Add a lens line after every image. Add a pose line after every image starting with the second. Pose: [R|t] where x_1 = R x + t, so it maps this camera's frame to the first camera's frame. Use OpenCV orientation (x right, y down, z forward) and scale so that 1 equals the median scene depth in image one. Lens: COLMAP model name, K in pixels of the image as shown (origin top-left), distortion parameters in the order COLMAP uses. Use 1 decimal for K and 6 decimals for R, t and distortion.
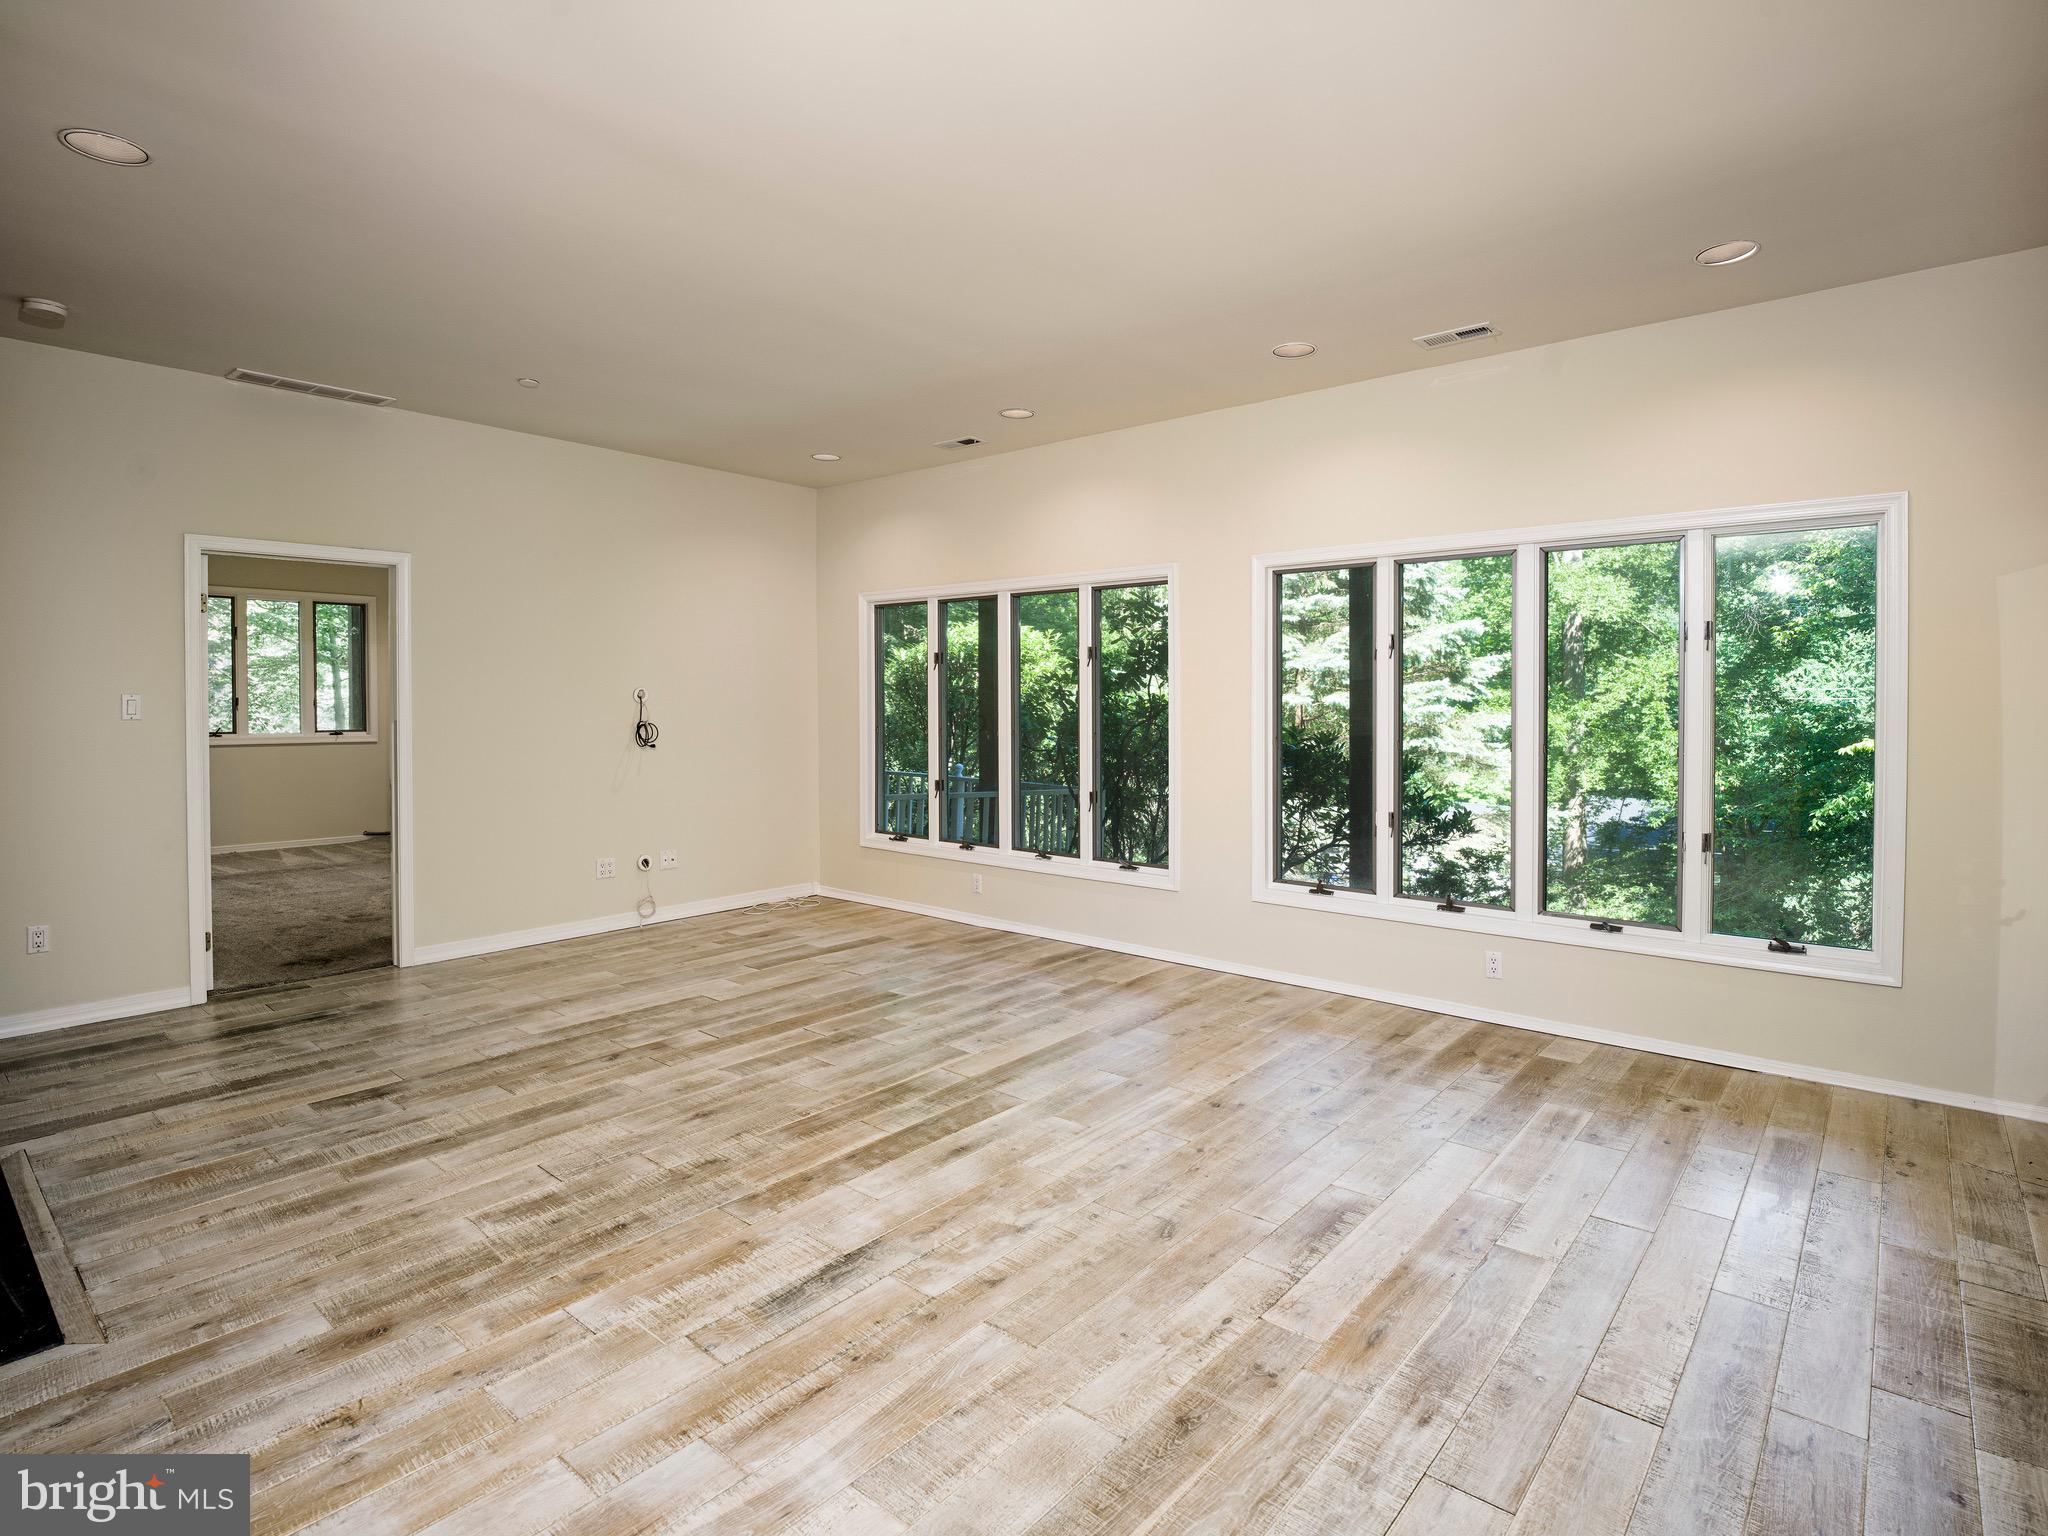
lens RADIAL K [[1038.5, 0, 1044.1], [0, 1038.5, 736.4], [0, 0, 1]] dist [-0.001166, -0.018896]
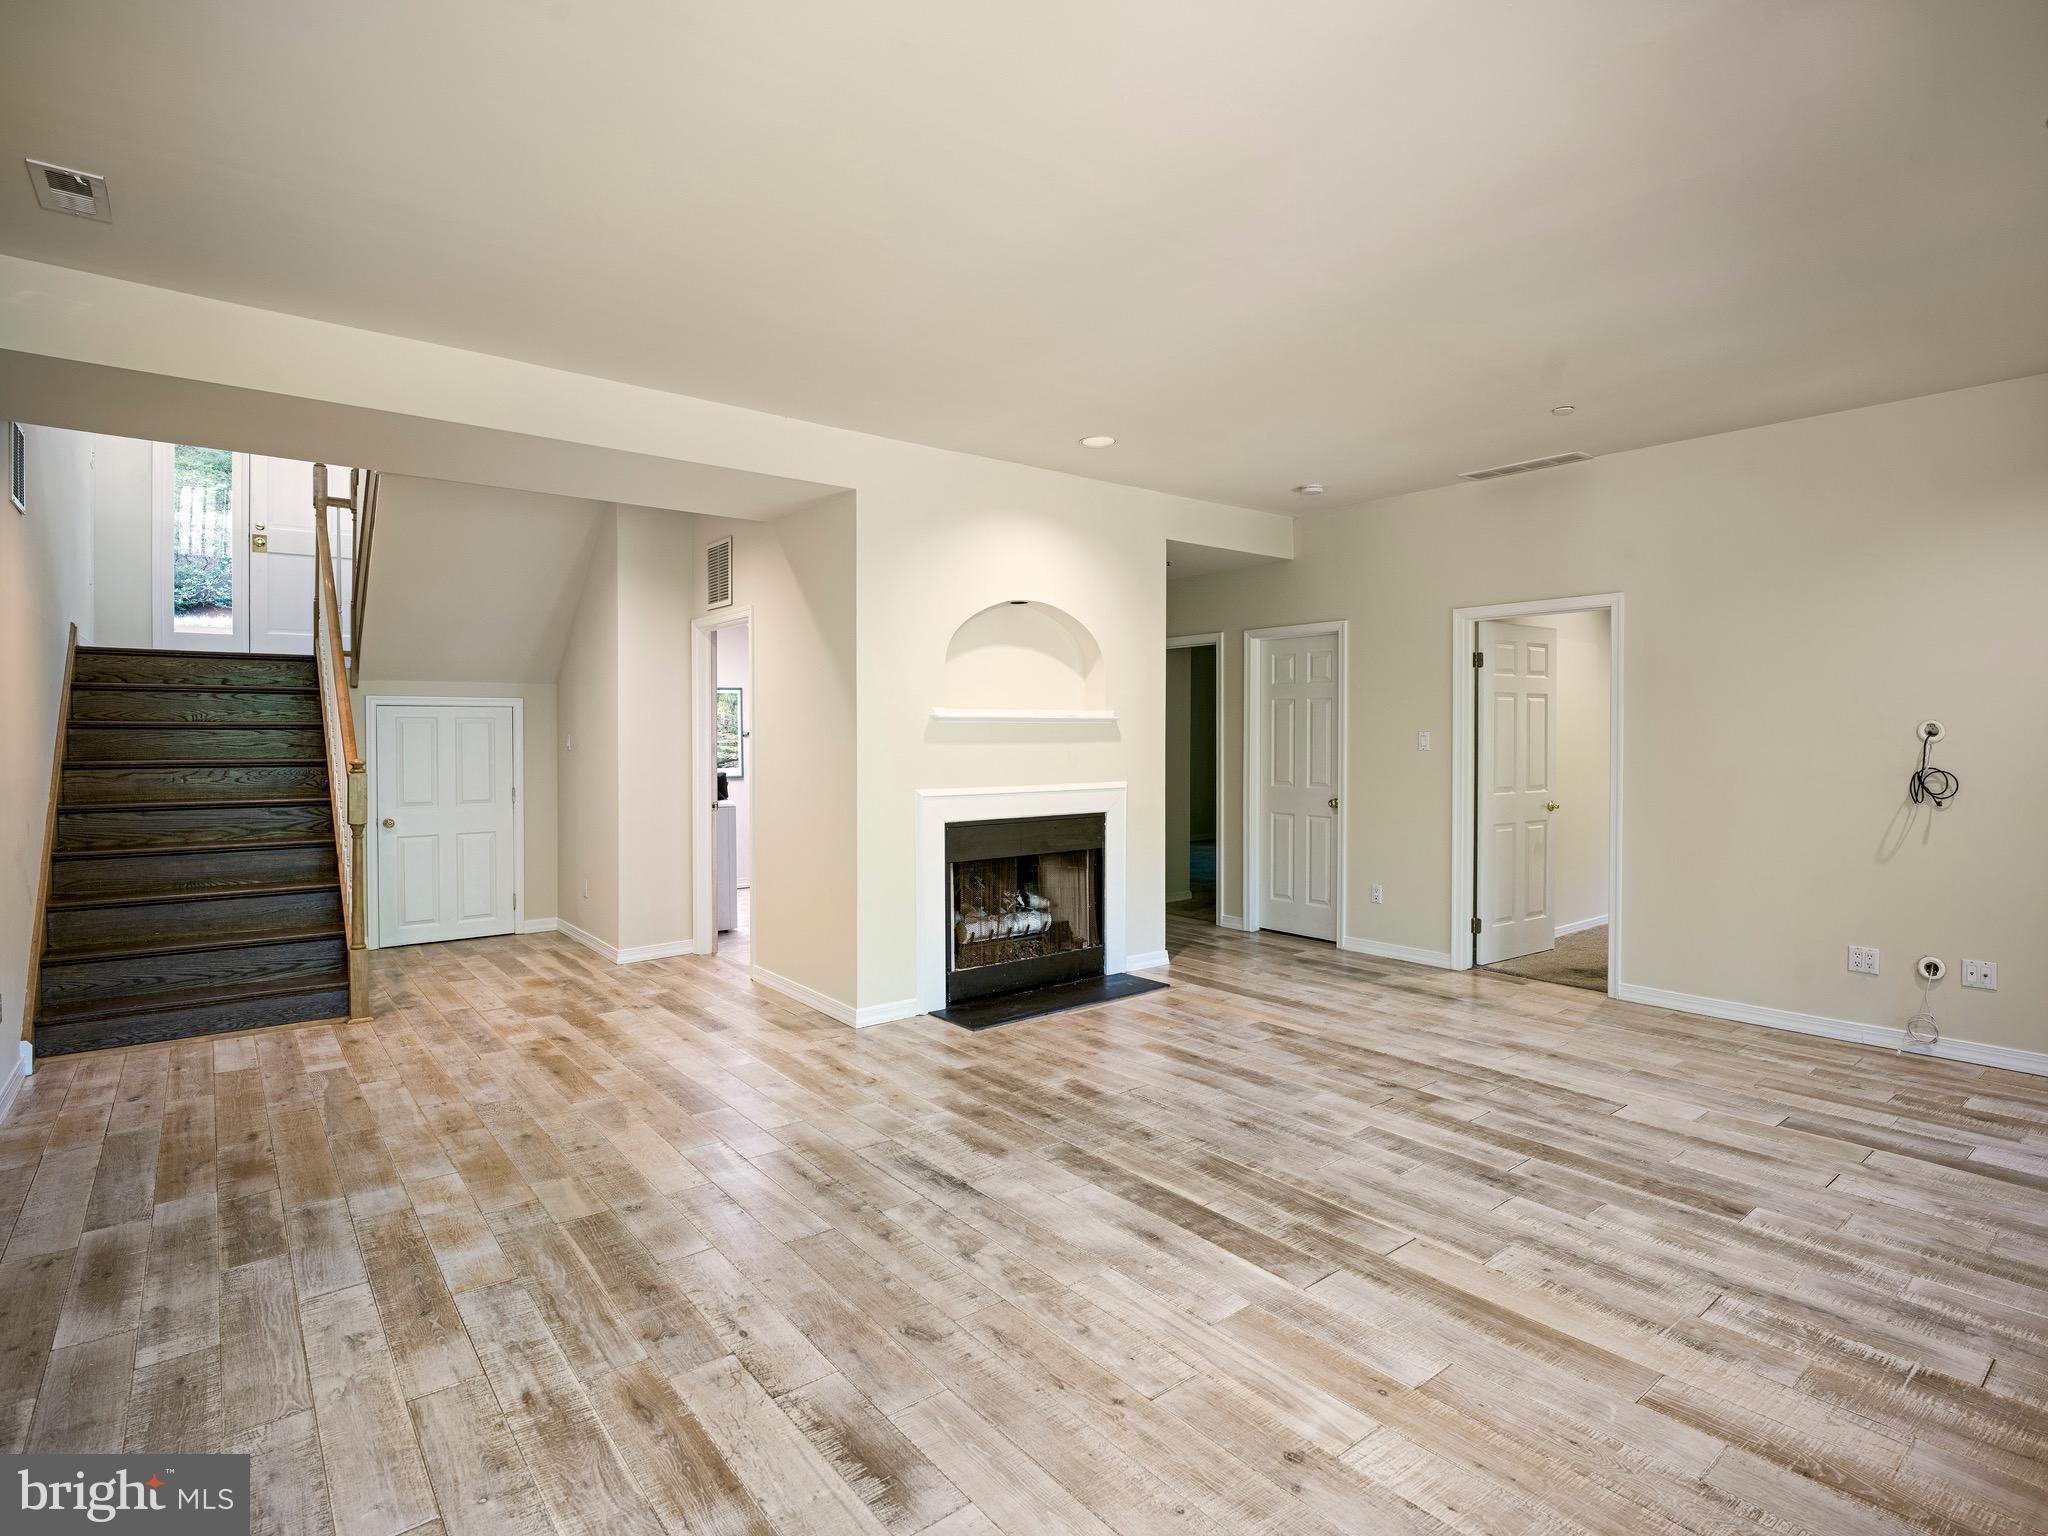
lens RADIAL K [[1038.5, 0, 1044.1], [0, 1038.5, 736.4], [0, 0, 1]] dist [-0.001166, -0.018896]
pose [[-0.188179, 0.004049, -0.982126, 0.780345], [-0.033589, 0.999380, 0.010556, -0.043317], [0.981560, 0.034976, -0.187926, 1.002223]]
